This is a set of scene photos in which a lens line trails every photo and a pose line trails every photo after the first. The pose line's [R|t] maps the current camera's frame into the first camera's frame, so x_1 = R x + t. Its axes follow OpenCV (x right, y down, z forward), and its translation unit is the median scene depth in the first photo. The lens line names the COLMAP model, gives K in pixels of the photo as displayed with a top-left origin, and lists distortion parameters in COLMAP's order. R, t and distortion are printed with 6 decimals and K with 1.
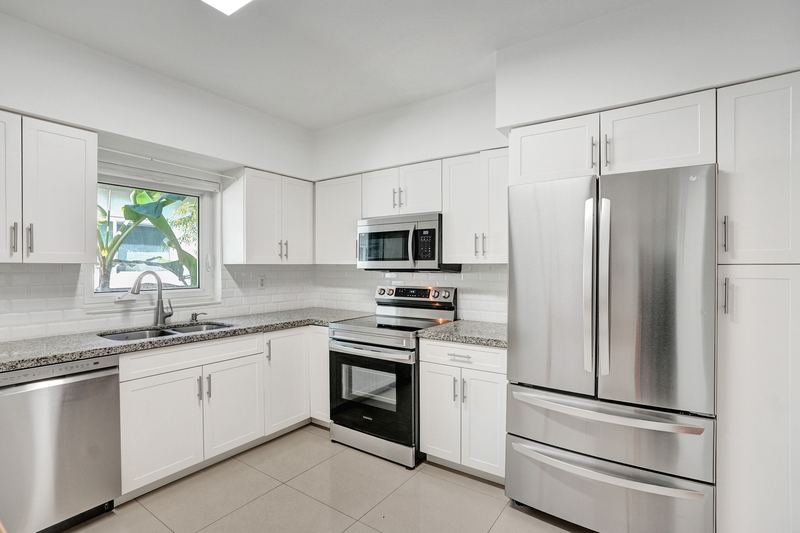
lens RADIAL K [[387.5, 0, 400.9], [0, 387.5, 270.8], [0, 0, 1]] dist [-0.060381, 0.031834]
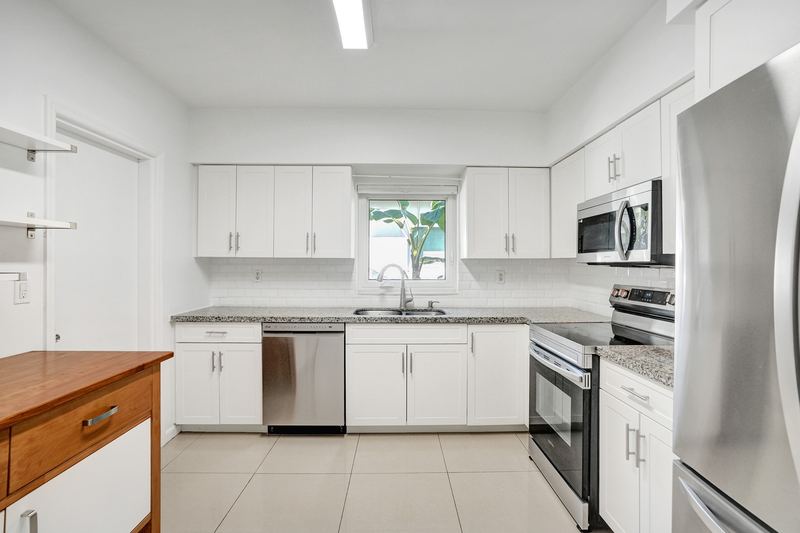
lens RADIAL K [[384.3, 0, 404.2], [0, 384.3, 265.7], [0, 0, 1]] dist [-0.059224, 0.030423]
pose [[0.584014, 0.004229, -0.811733, 0.372609], [-0.011467, 0.999930, -0.003040, 0.008428], [0.811663, 0.011083, 0.584021, 0.257171]]
